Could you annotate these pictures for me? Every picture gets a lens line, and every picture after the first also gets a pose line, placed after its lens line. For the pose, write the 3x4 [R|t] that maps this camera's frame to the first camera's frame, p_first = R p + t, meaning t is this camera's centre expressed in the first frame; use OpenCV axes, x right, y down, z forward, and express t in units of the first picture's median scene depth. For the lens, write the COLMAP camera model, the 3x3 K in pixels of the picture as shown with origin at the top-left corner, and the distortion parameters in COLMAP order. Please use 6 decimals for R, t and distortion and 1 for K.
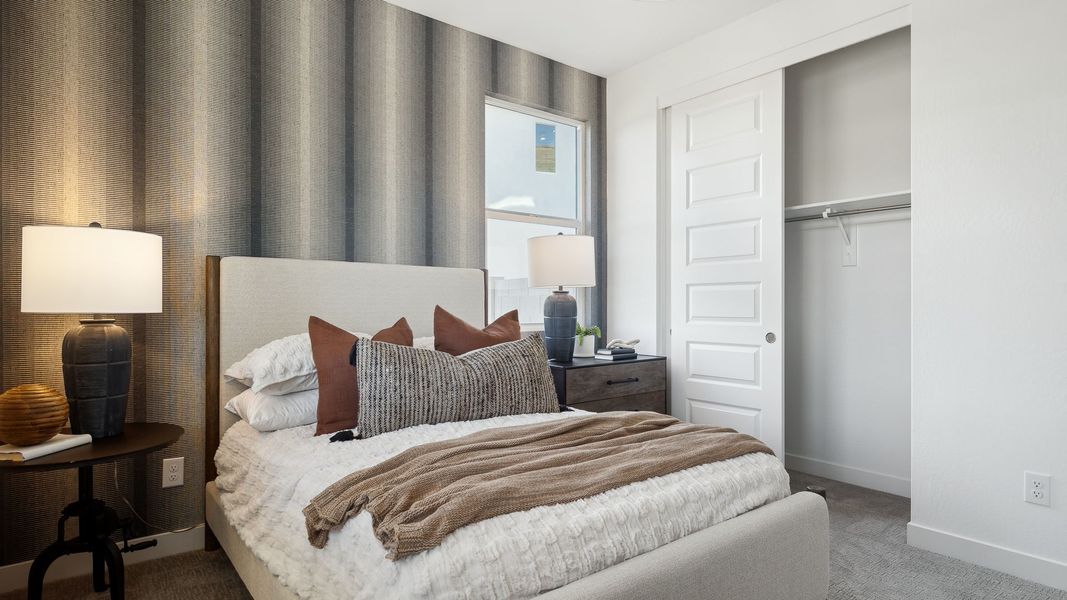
lens RADIAL K [[580.2, 0, 531.3], [0, 580.2, 306.8], [0, 0, 1]] dist [-0.002287, -0.000058]
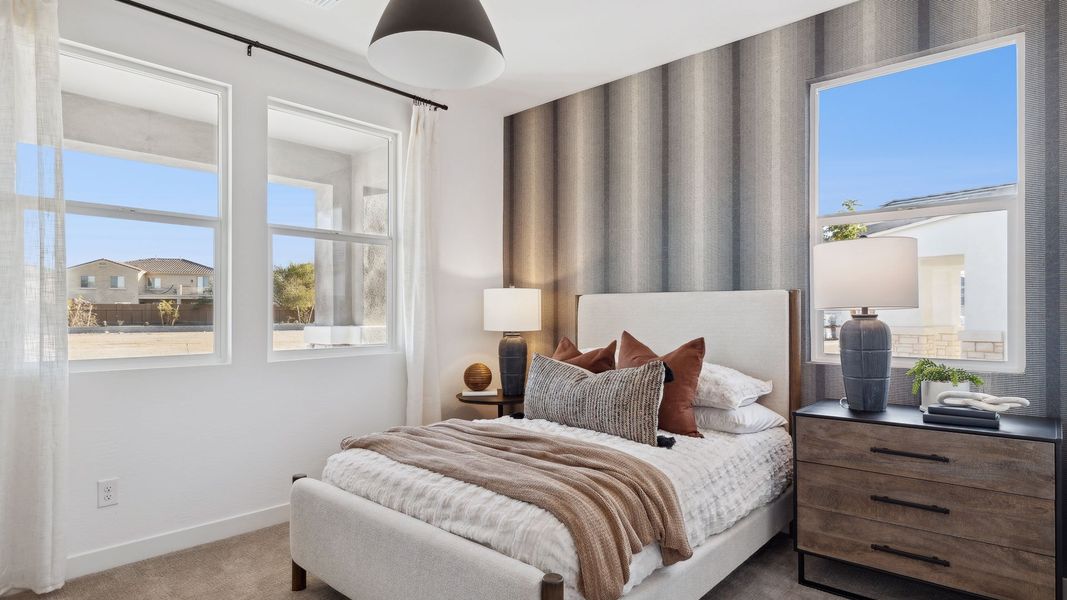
lens RADIAL K [[580.2, 0, 531.3], [0, 580.2, 306.8], [0, 0, 1]] dist [-0.002287, -0.000058]
pose [[0.153730, -0.013967, -0.988014, 0.819234], [-0.002901, 0.999889, -0.014586, -0.028864], [0.988109, 0.005108, 0.153673, 0.545341]]
